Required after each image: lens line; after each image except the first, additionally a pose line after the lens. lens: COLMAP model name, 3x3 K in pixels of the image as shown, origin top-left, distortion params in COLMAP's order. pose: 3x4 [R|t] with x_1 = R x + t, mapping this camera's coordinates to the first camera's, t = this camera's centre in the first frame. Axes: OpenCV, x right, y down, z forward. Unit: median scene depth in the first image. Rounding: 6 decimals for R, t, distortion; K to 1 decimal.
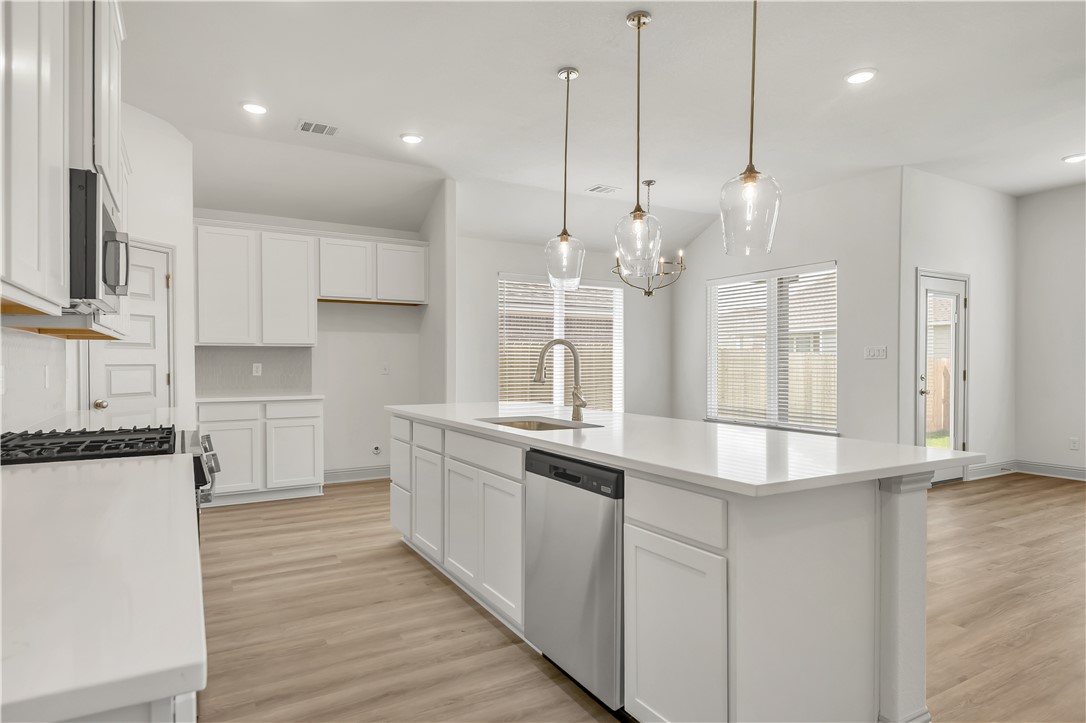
lens RADIAL K [[604.7, 0, 543.0], [0, 604.7, 361.5], [0, 0, 1]] dist [0.027261, -0.000819]
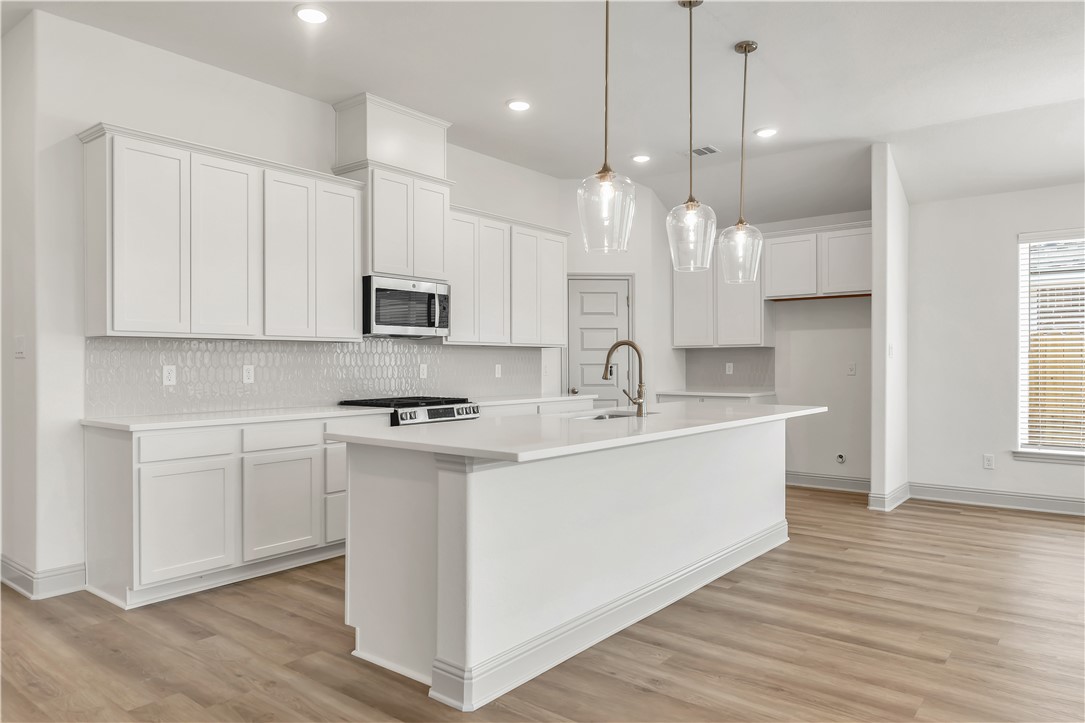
lens RADIAL K [[713.9, 0, 542.5], [0, 713.9, 361.5], [0, 0, 1]] dist [0.007952, 0.002660]
pose [[0.366949, -0.003387, -0.930235, 0.605572], [0.004357, 0.999989, -0.001922, 0.001591], [0.930231, -0.003348, 0.366960, 0.207891]]
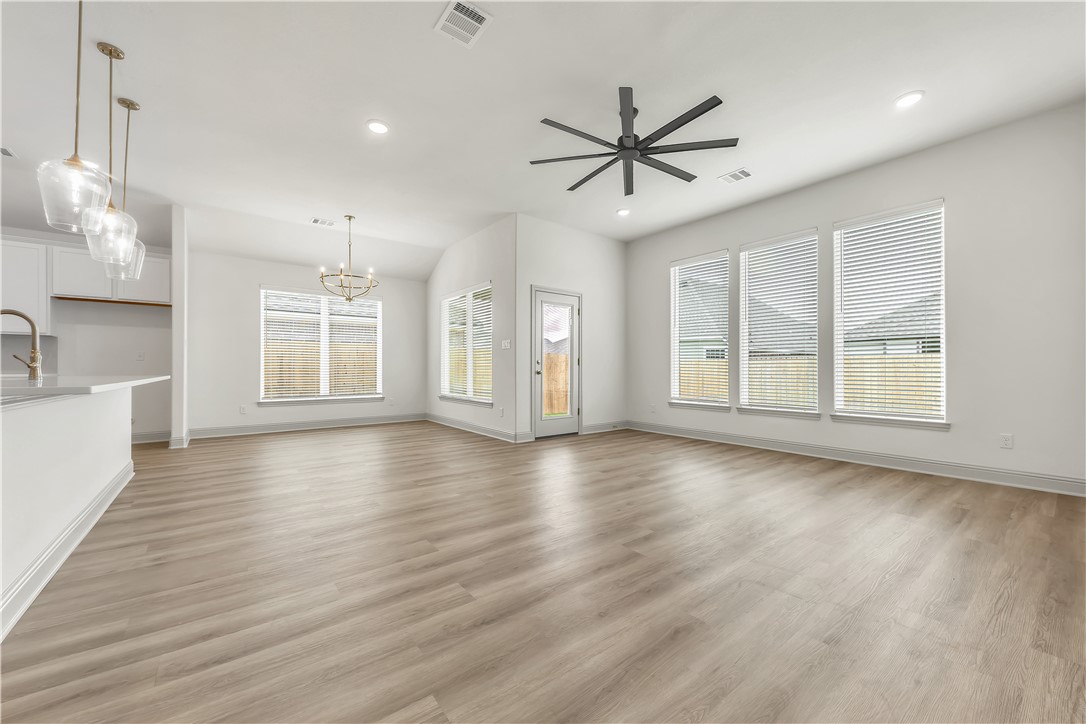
lens RADIAL K [[416.5, 0, 543.0], [0, 416.5, 362.0], [0, 0, 1]] dist [0.001083, 0.000233]
pose [[0.990475, 0.003202, 0.137656, 0.490264], [-0.001564, 0.999927, -0.012002, 0.036644], [-0.137685, 0.011672, 0.990407, 0.035756]]
